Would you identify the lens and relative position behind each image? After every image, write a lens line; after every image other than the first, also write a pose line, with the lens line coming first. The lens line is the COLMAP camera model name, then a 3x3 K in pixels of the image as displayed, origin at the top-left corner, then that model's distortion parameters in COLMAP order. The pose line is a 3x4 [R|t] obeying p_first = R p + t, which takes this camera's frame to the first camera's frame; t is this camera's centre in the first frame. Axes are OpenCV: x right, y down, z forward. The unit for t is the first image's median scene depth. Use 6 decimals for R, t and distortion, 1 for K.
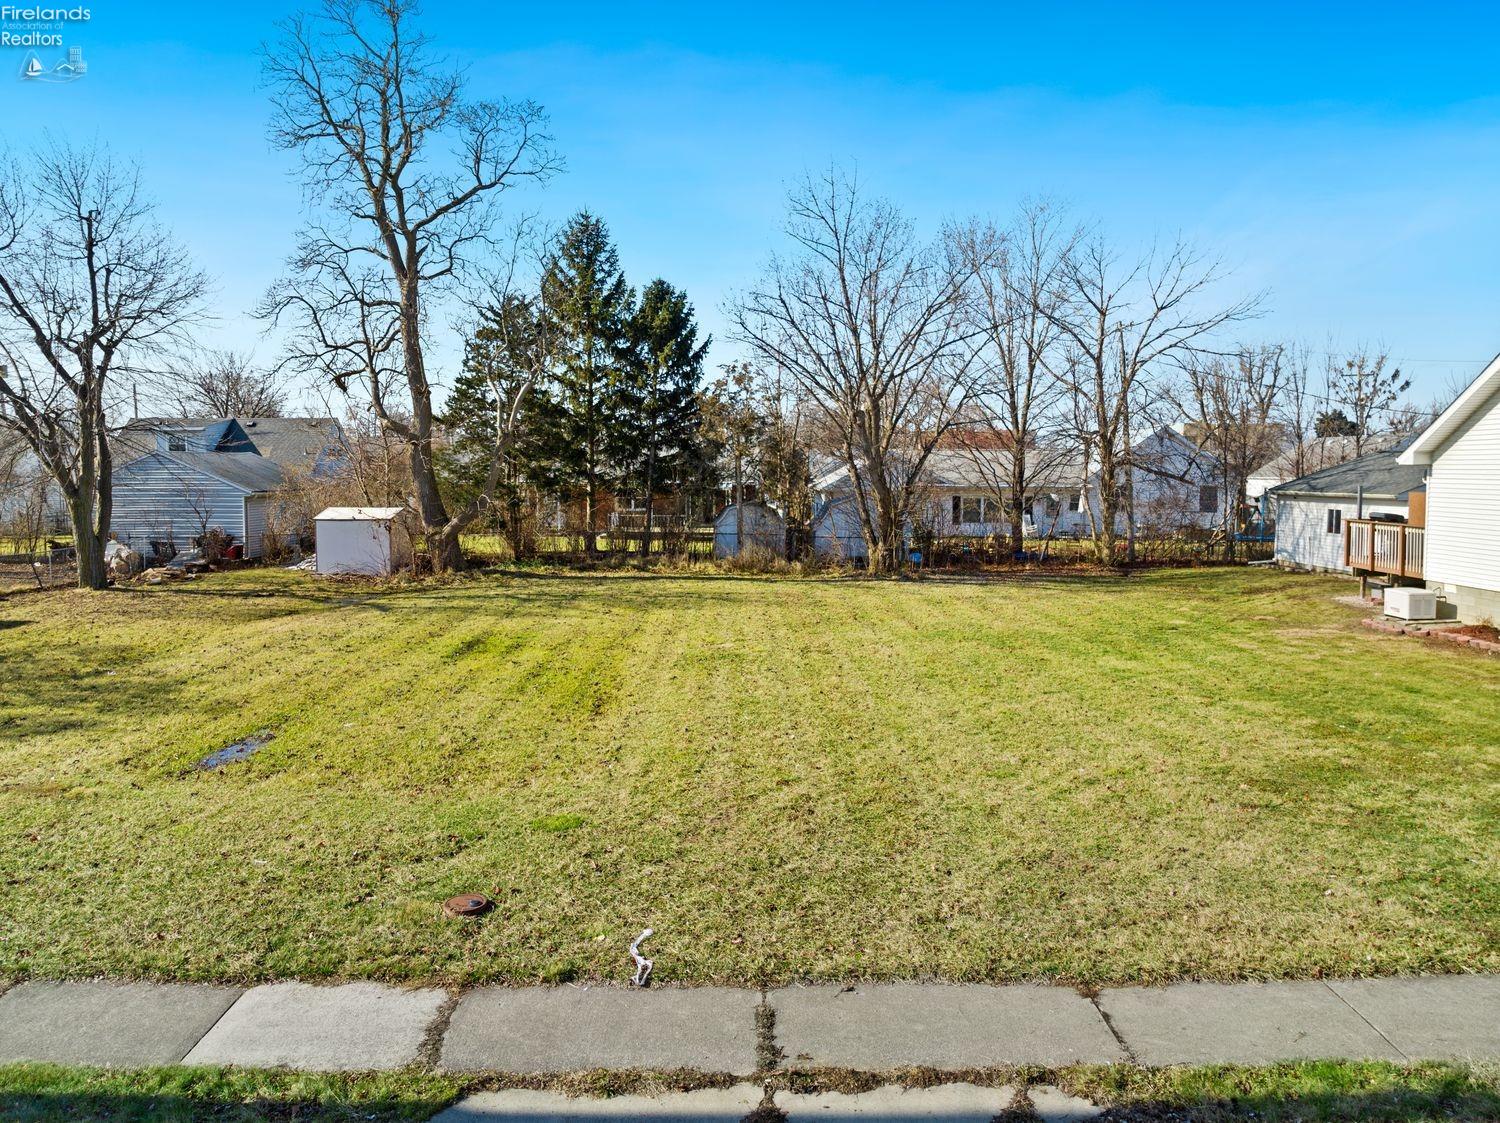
lens RADIAL K [[1062.3, 0, 752.3], [0, 1062.3, 569.4], [0, 0, 1]] dist [-0.032063, -0.004581]
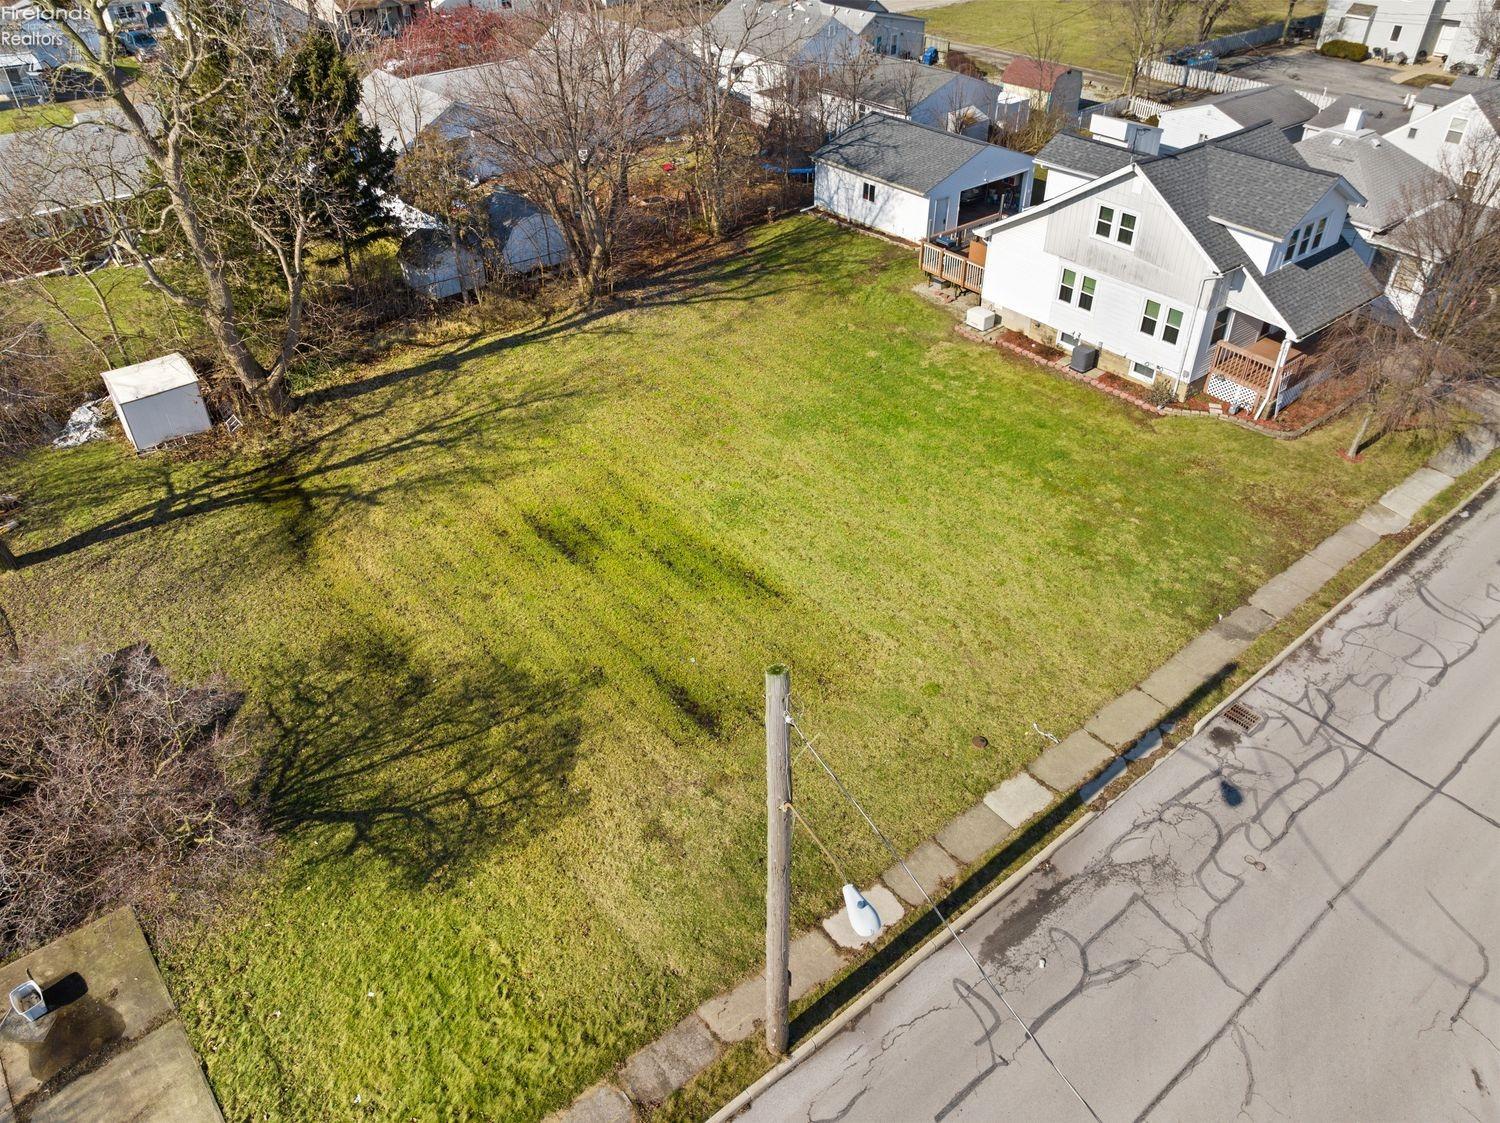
lens RADIAL K [[1055.6, 0, 750.5], [0, 1055.6, 557.6], [0, 0, 1]] dist [-0.031839, -0.008798]
pose [[0.781821, -0.382558, 0.492347, -0.504723], [0.064482, 0.835022, 0.546425, -0.441346], [-0.620159, -0.395459, 0.677506, -0.100213]]
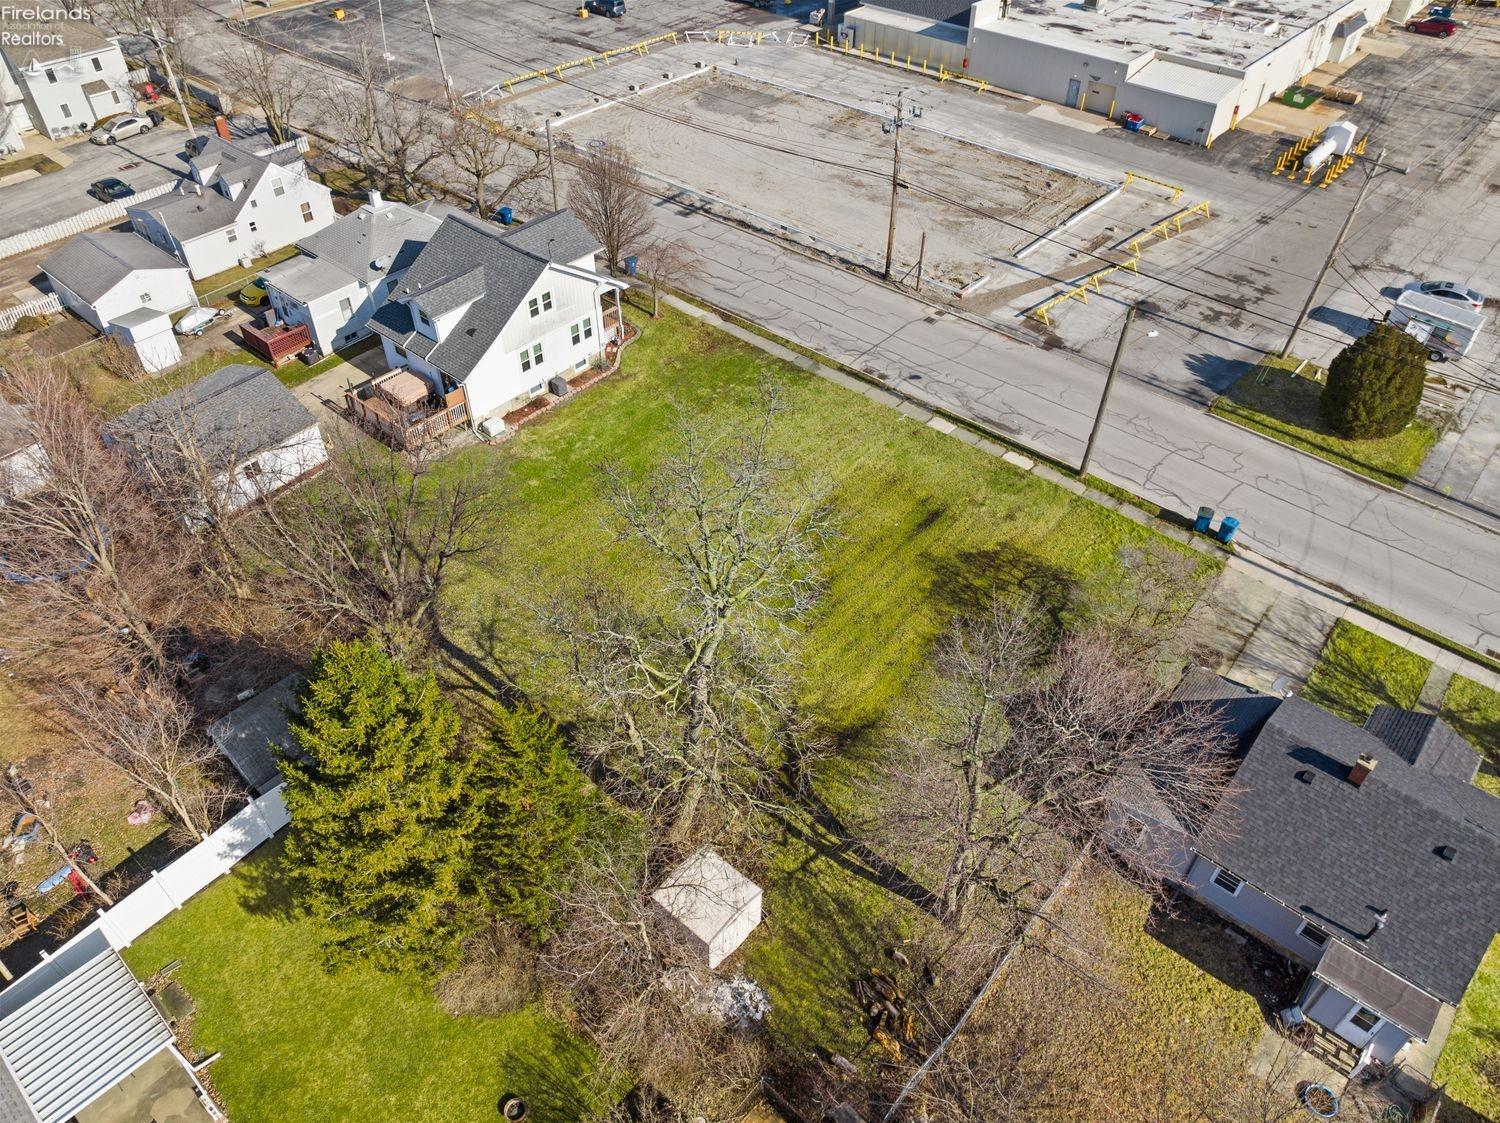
lens RADIAL K [[1055.6, 0, 750.5], [0, 1055.6, 557.6], [0, 0, 1]] dist [-0.031839, -0.008798]
pose [[-0.749991, -0.448299, 0.486355, -0.774018], [0.060014, 0.686135, 0.724994, -1.019228], [-0.658719, 0.572928, -0.487691, 1.355862]]
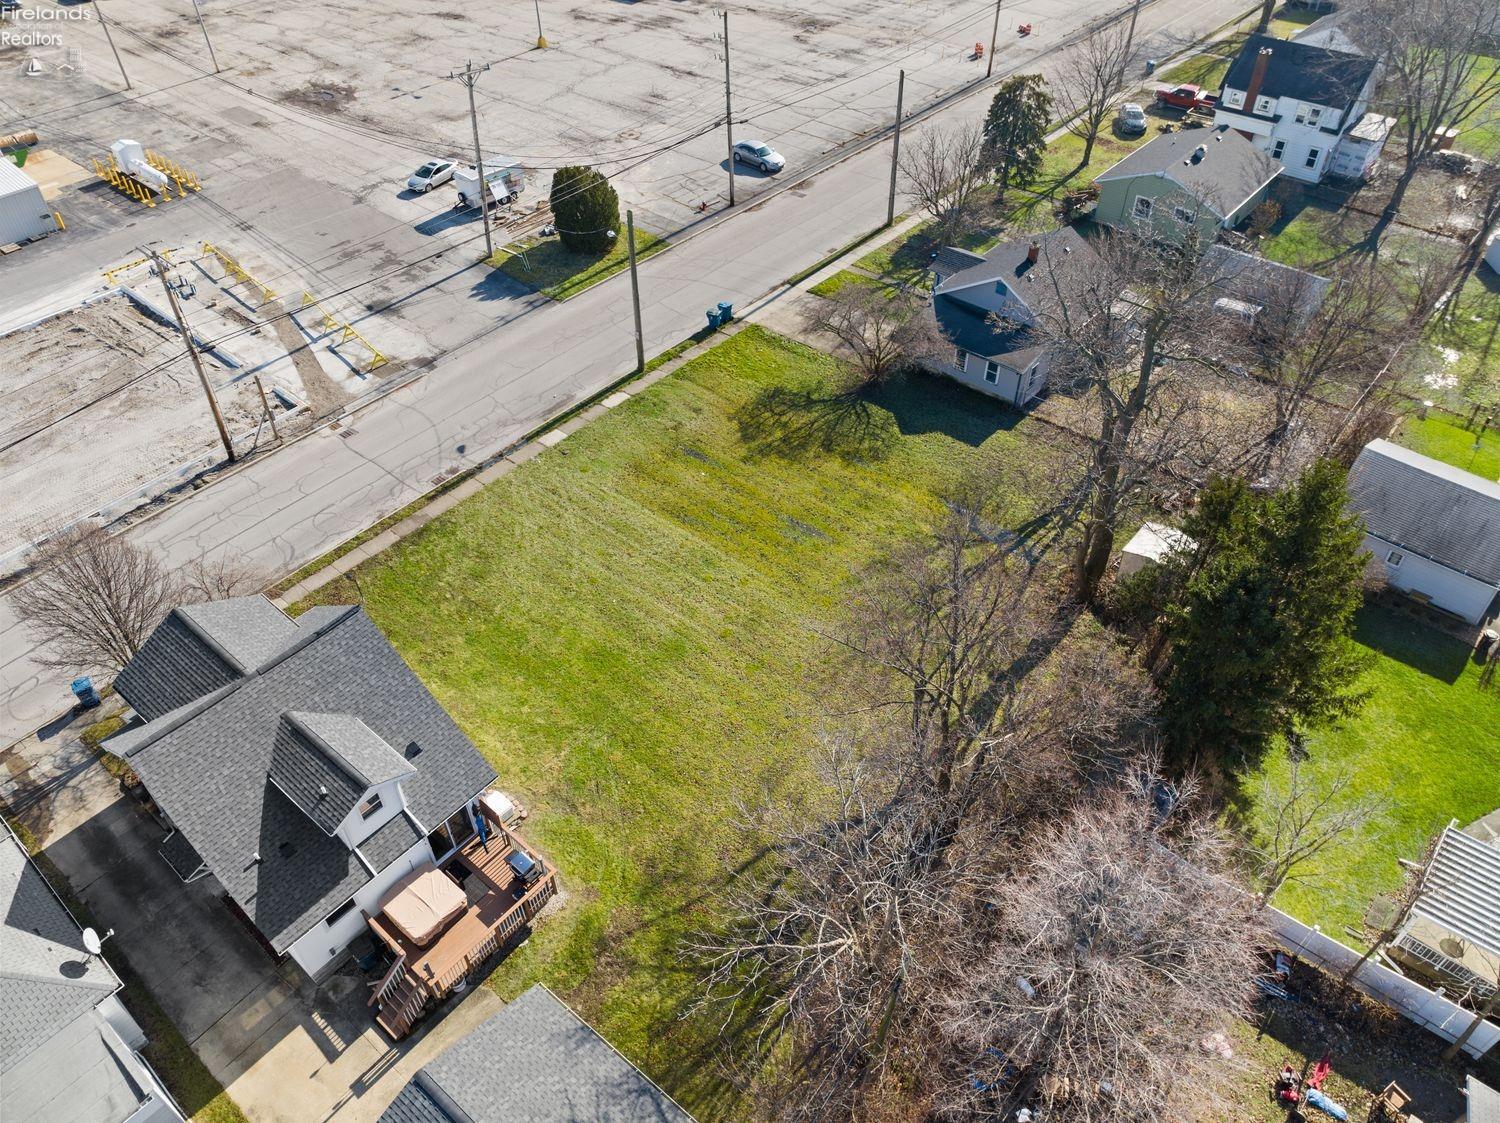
lens RADIAL K [[1055.6, 0, 750.5], [0, 1055.6, 557.6], [0, 0, 1]] dist [-0.031839, -0.008798]
pose [[-0.648166, 0.514701, -0.561217, 0.764546], [-0.067797, 0.695058, 0.715750, -1.017275], [0.758475, 0.501973, -0.415618, 1.245482]]
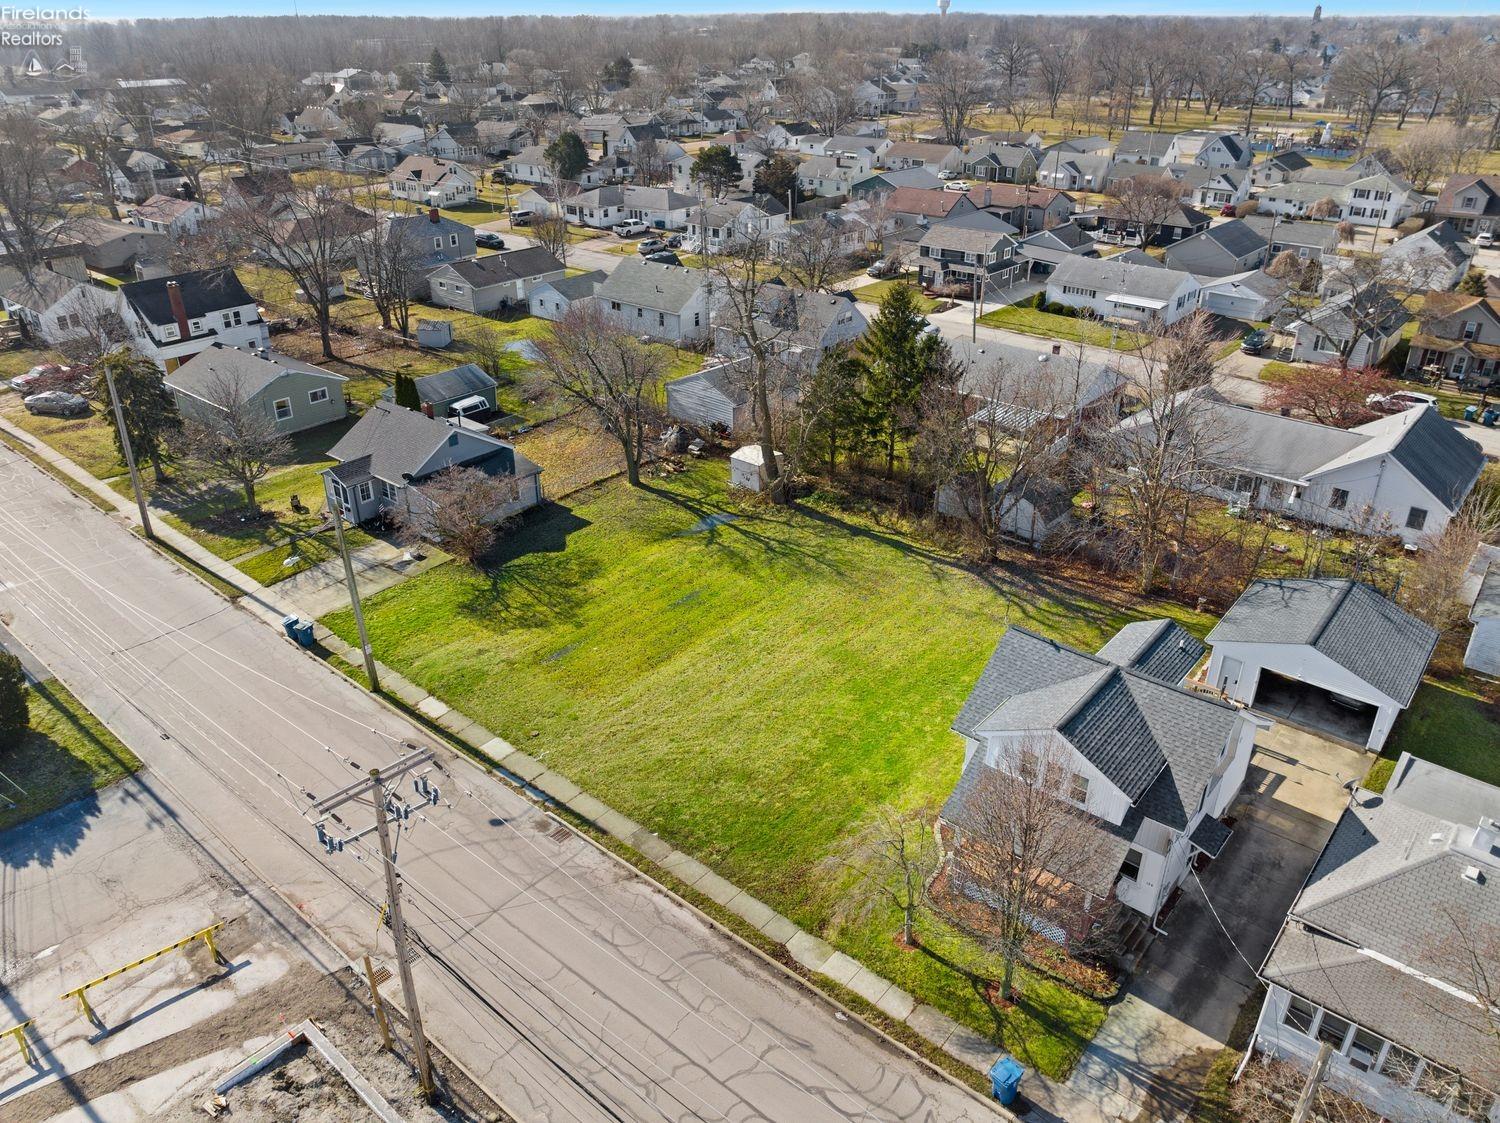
lens RADIAL K [[1062.3, 0, 752.3], [0, 1062.3, 569.4], [0, 0, 1]] dist [-0.032063, -0.004581]
pose [[0.758227, 0.302190, -0.577731, 0.889704], [-0.057315, 0.913566, 0.402632, -0.695512], [0.649466, -0.272173, 0.710011, -0.496388]]
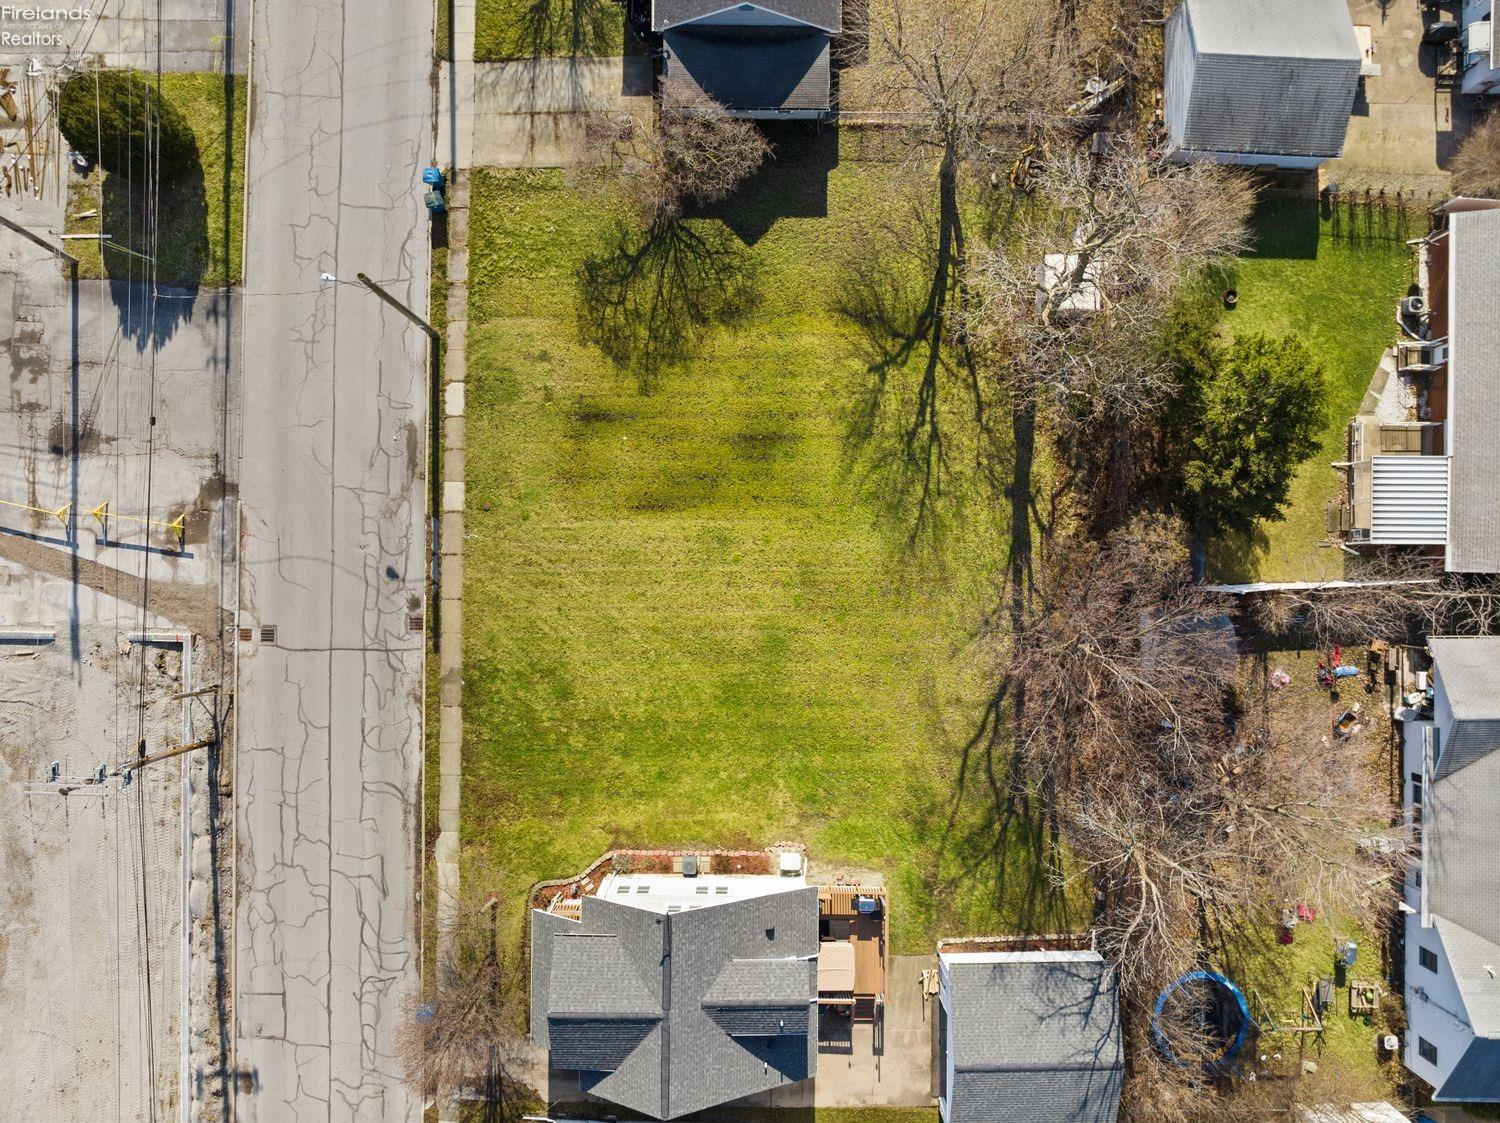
lens RADIAL K [[1039.1, 0, 751.5], [0, 1039.1, 557.5], [0, 0, 1]] dist [-0.017489, -0.047557]
pose [[-0.014049, 0.999777, -0.015773, 0.025040], [-0.095745, 0.014357, 0.995302, -1.454605], [0.995307, 0.015493, 0.095522, 0.488256]]
